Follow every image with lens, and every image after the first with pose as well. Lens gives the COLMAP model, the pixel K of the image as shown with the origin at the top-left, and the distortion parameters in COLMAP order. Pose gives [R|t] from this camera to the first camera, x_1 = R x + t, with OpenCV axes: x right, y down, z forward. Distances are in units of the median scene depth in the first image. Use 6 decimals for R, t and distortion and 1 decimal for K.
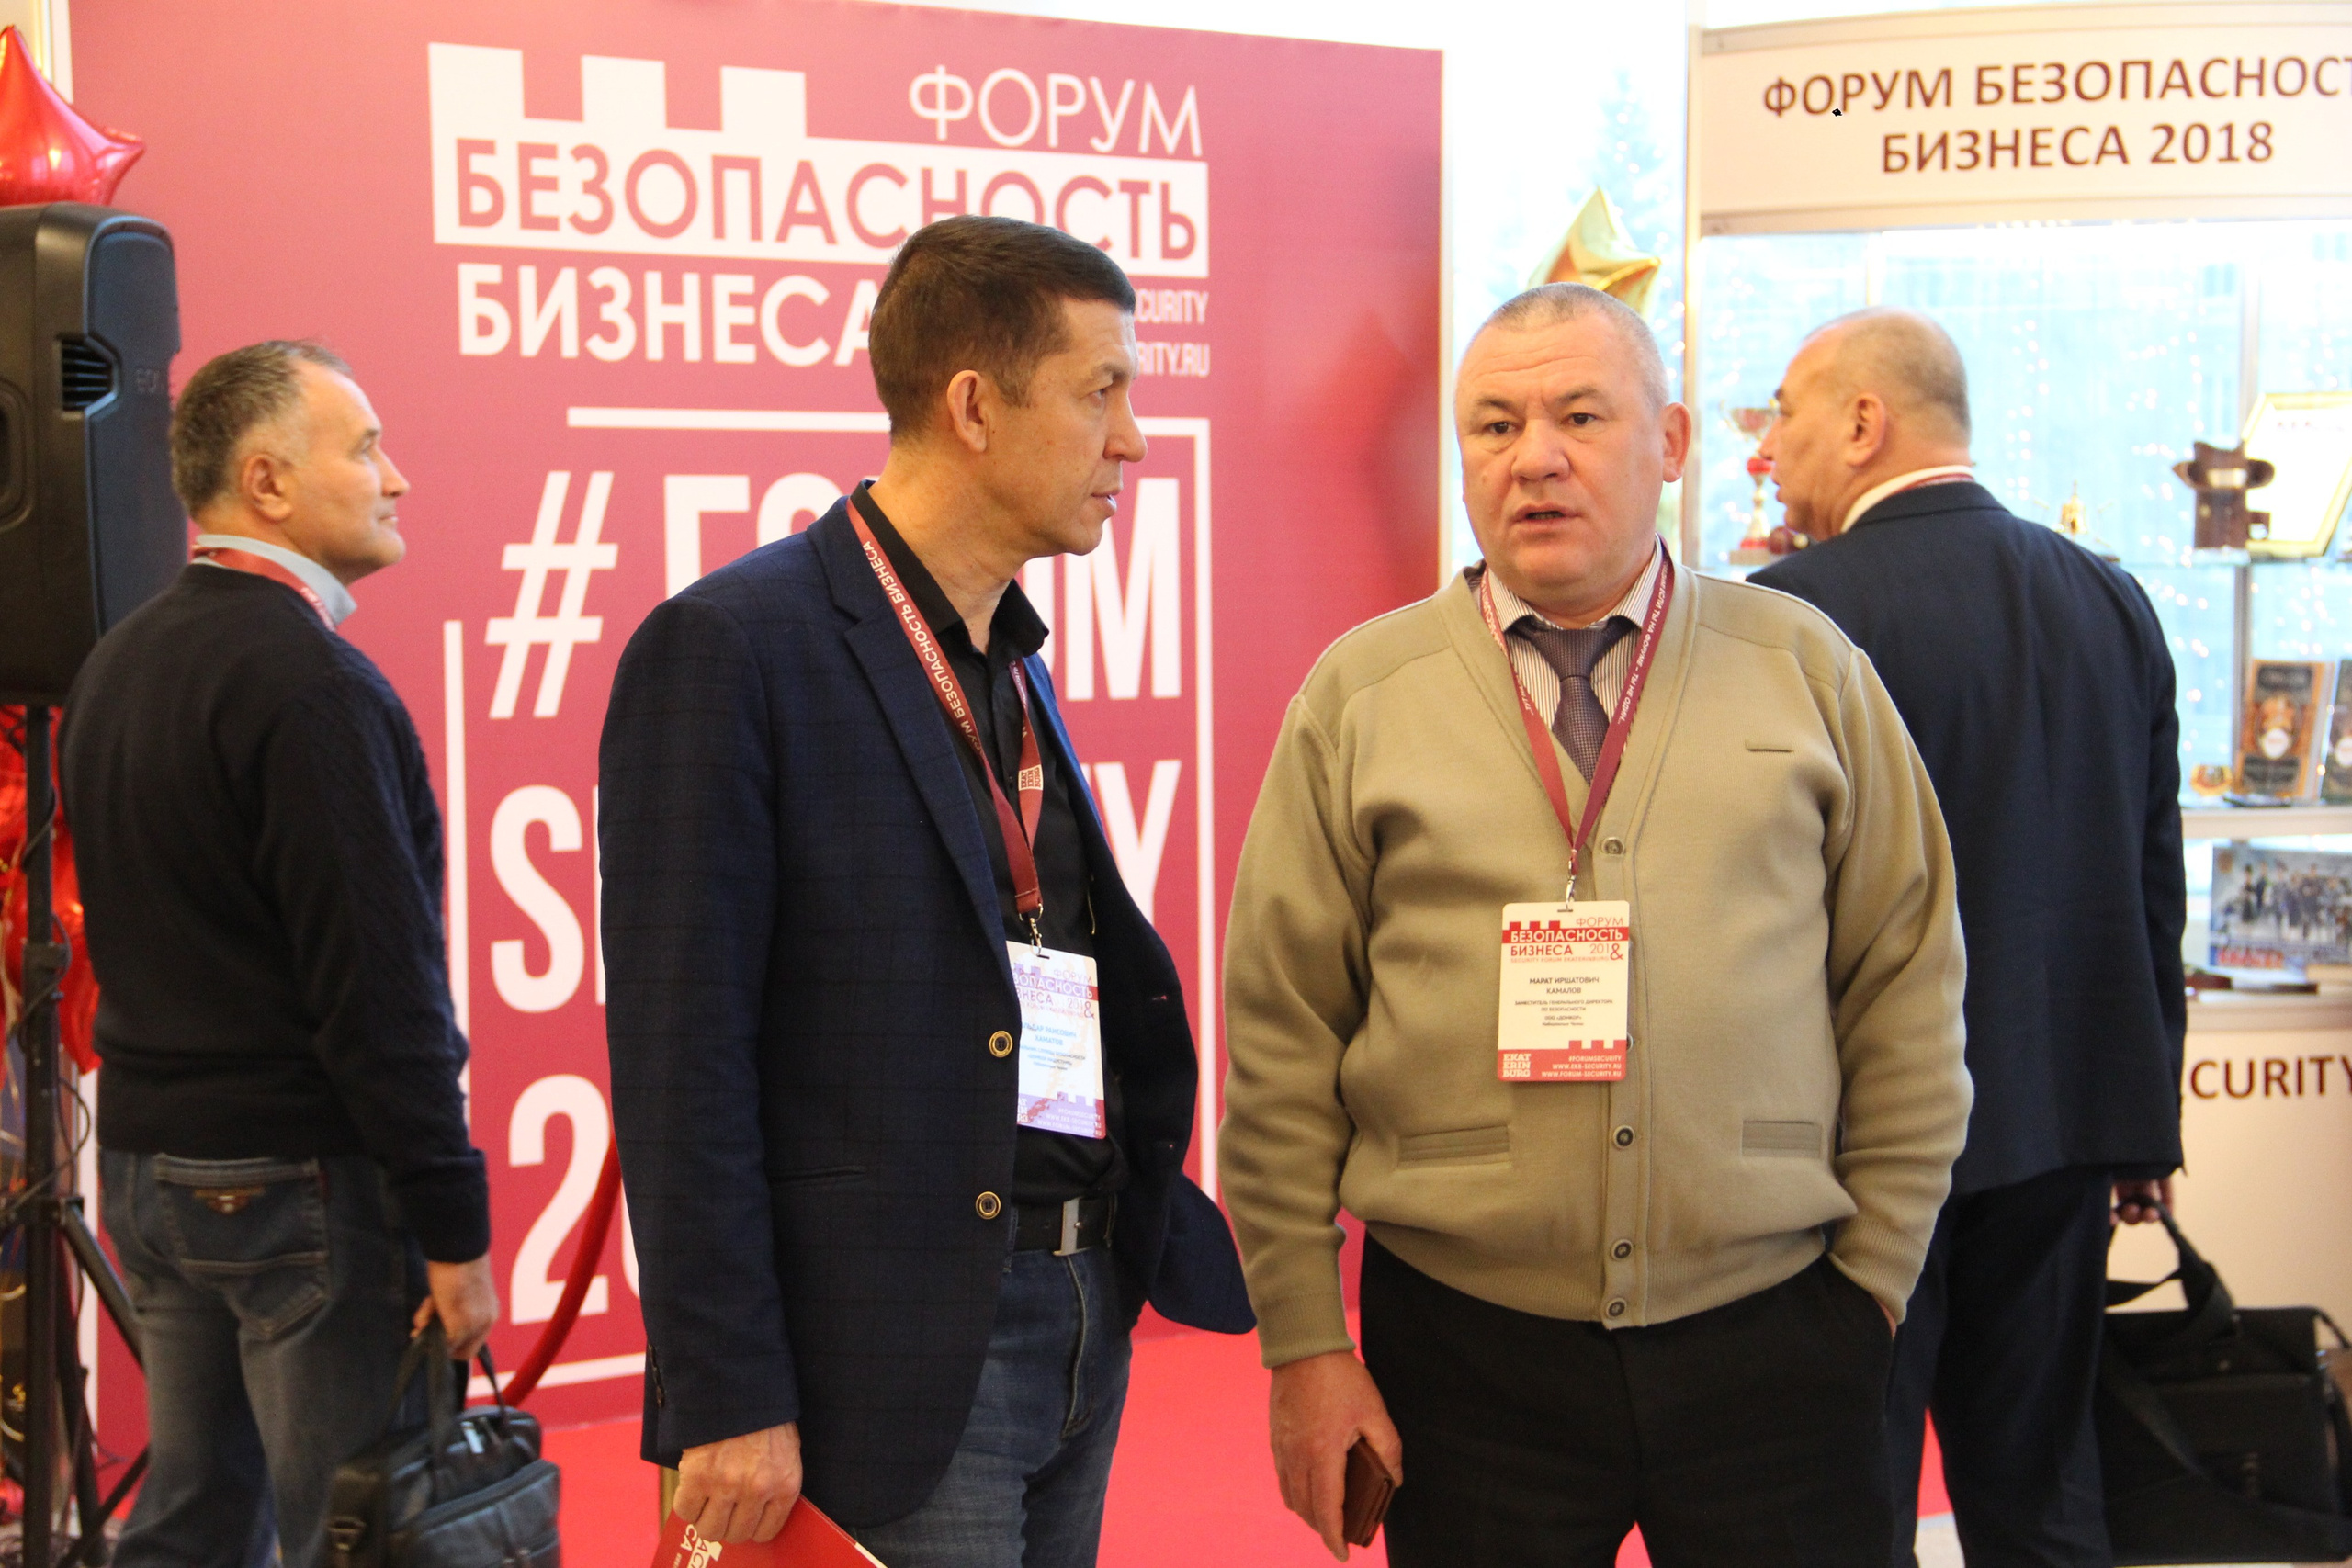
lens RADIAL K [[4883.5, 0, 1176.0], [0, 4883.5, 784.0], [0, 0, 1]] dist [0.395901, -0.080091]
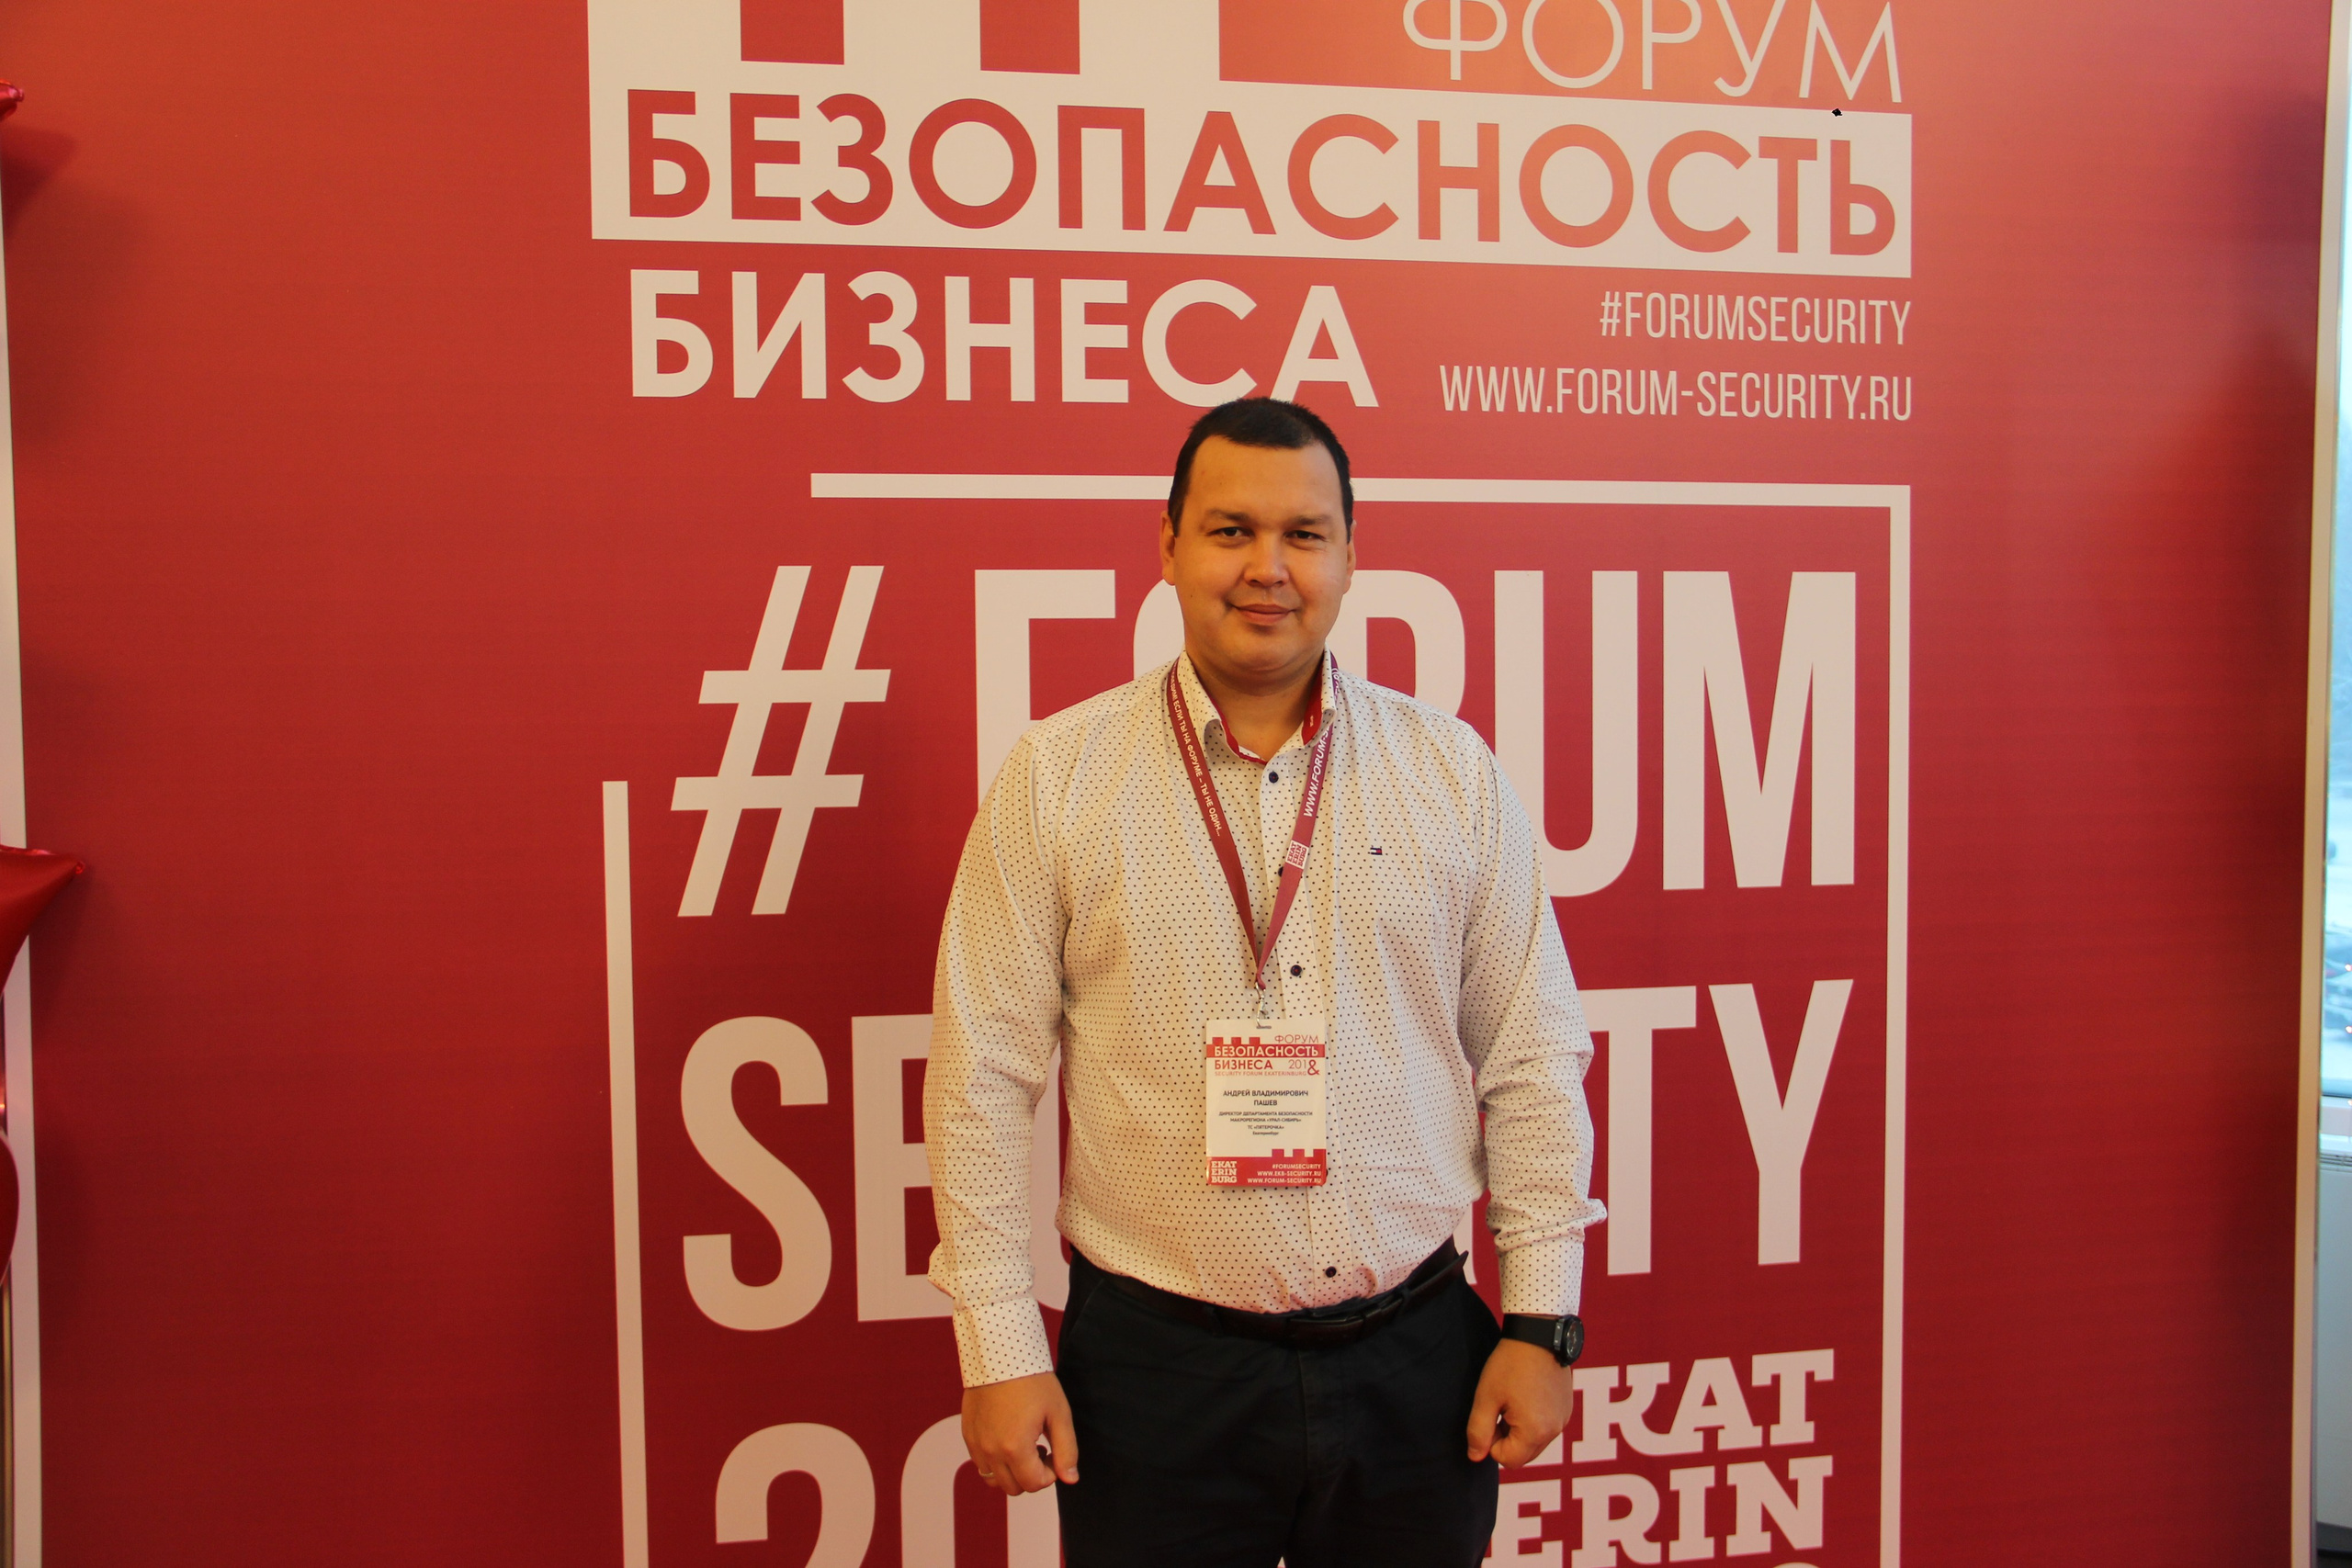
lens RADIAL K [[2438.0, 0, 1176.0], [0, 2438.0, 784.0], [0, 0, 1]] dist [-0.089643, 0.186064]
pose [[0.885654, 0.028391, -0.463477, 0.079802], [-0.023596, 0.999591, 0.016142, -0.038195], [0.463746, -0.003361, 0.885962, 0.700743]]
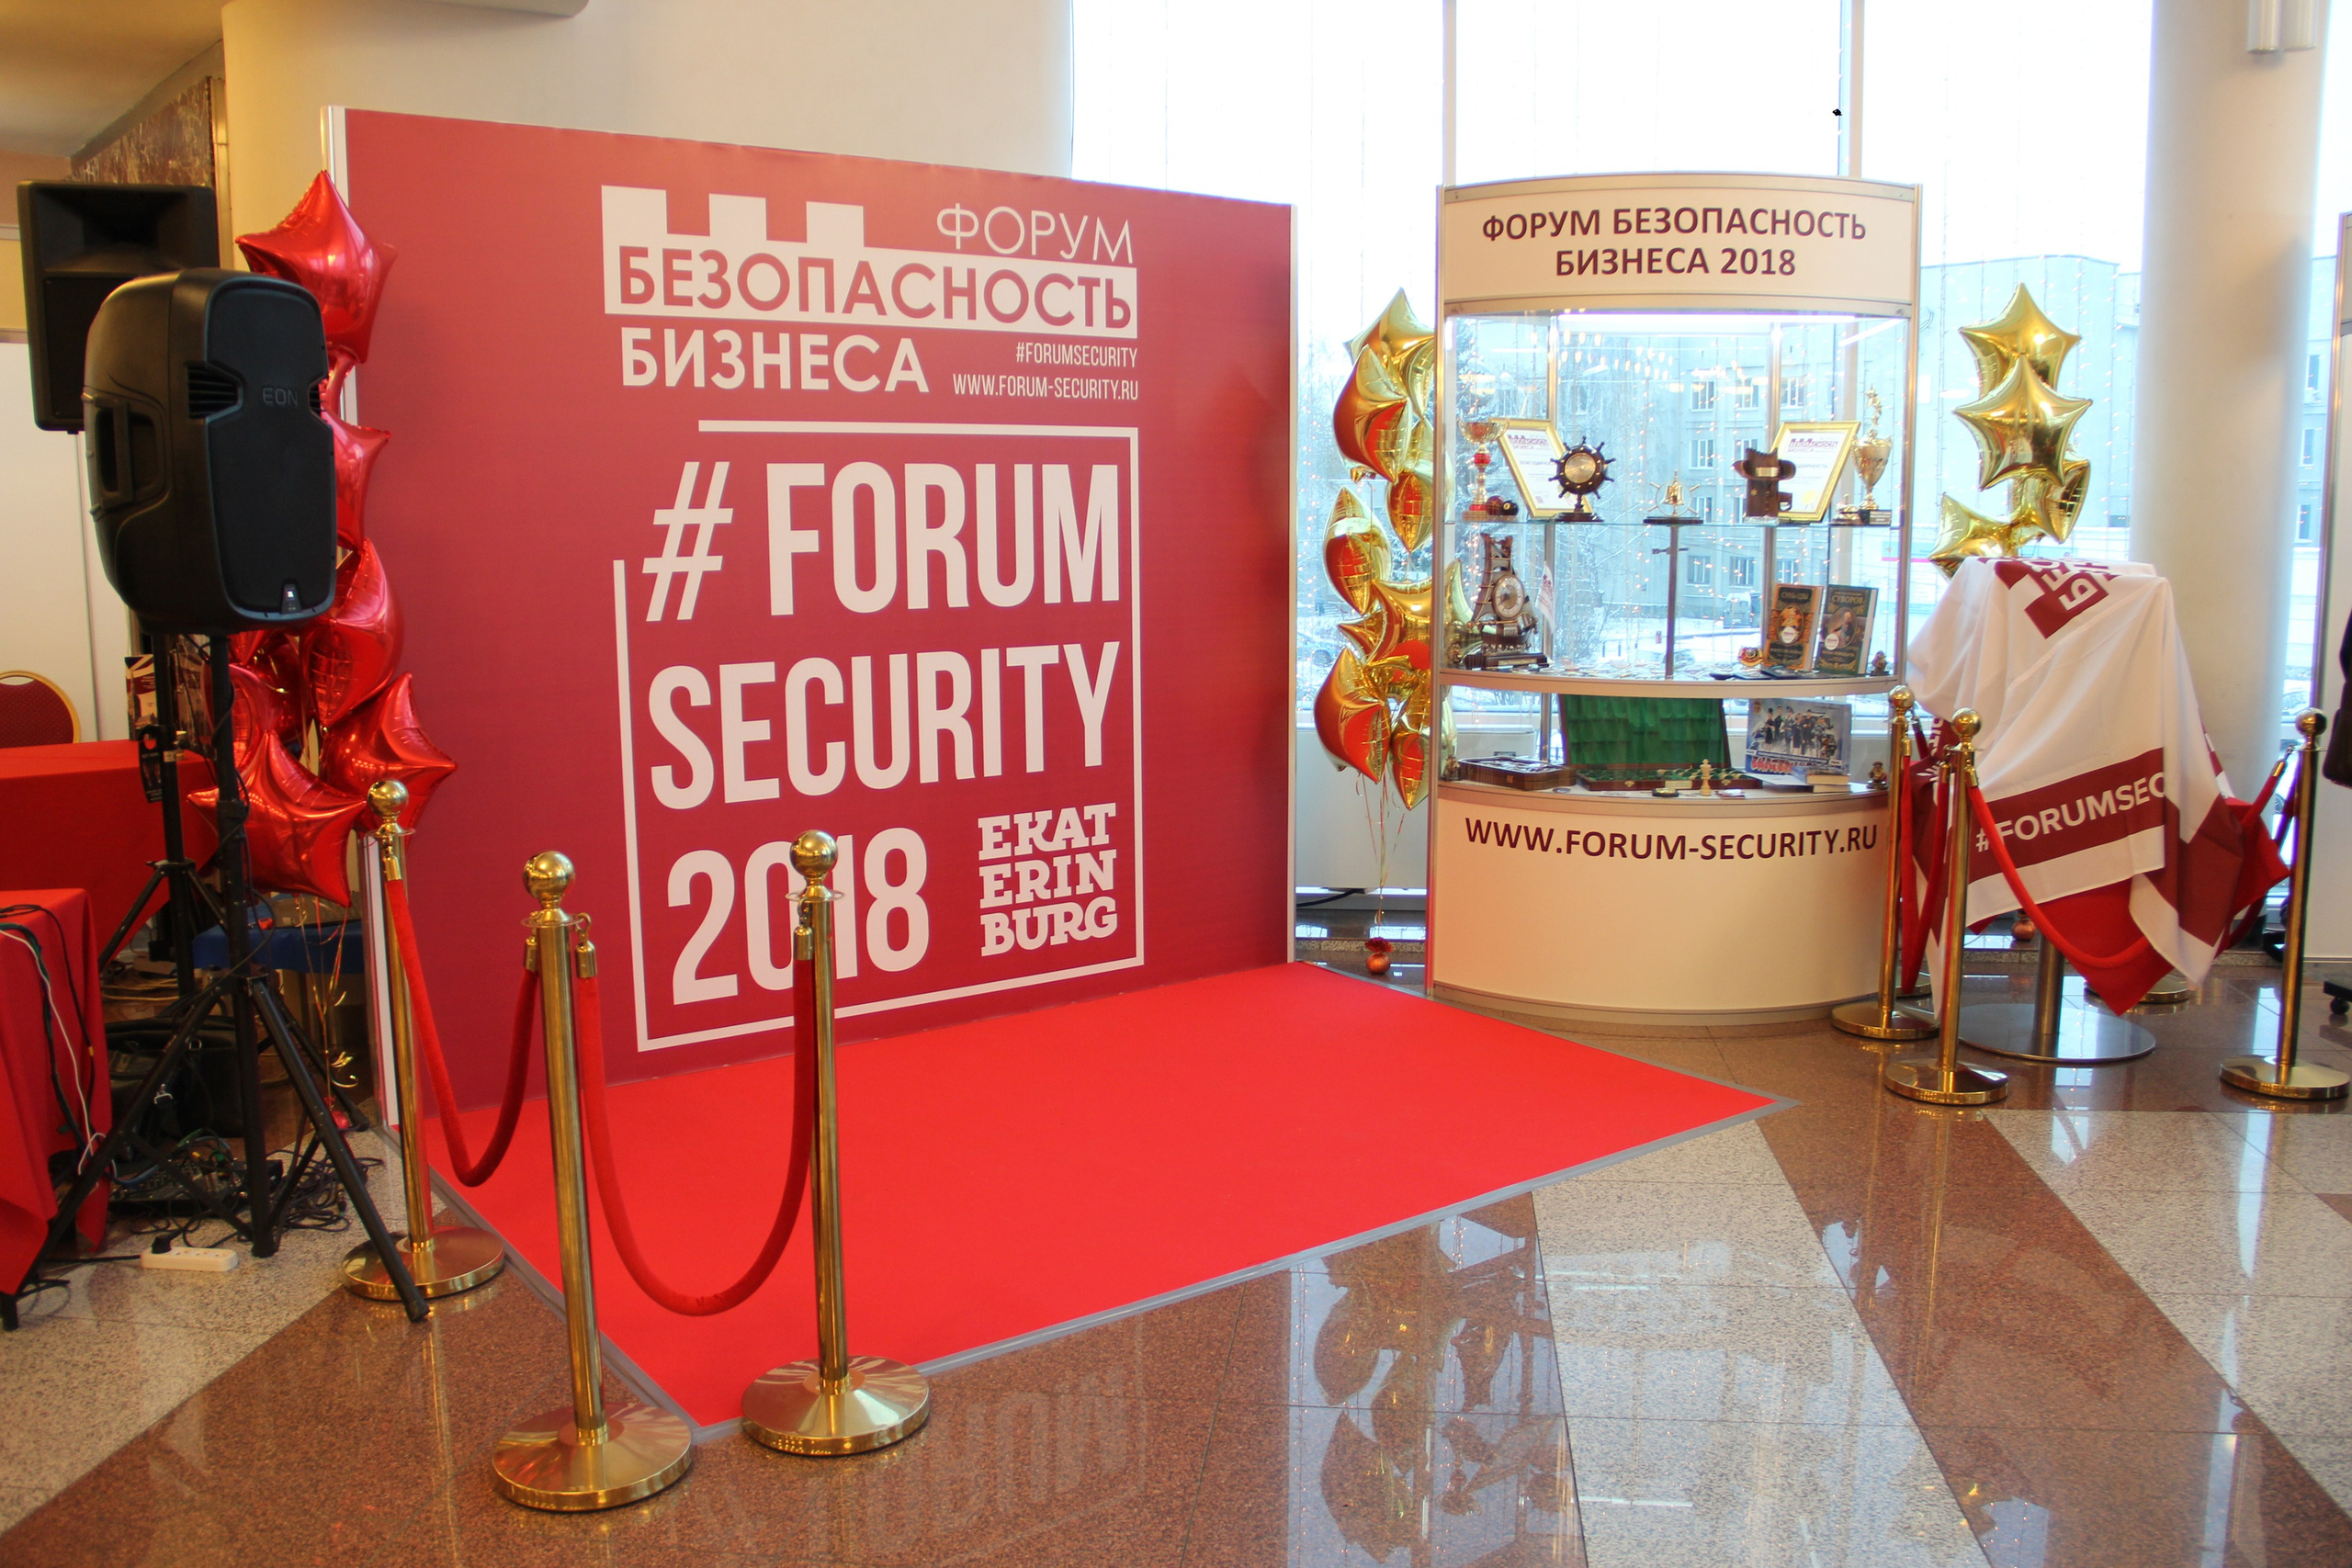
lens RADIAL K [[1949.3, 0, 1176.0], [0, 1949.3, 784.0], [0, 0, 1]] dist [-0.168276, 0.100302]
pose [[0.998810, 0.007767, -0.048157, 0.054272], [-0.003297, 0.995732, 0.092234, -0.018291], [0.048668, -0.091965, 0.994572, 0.388075]]
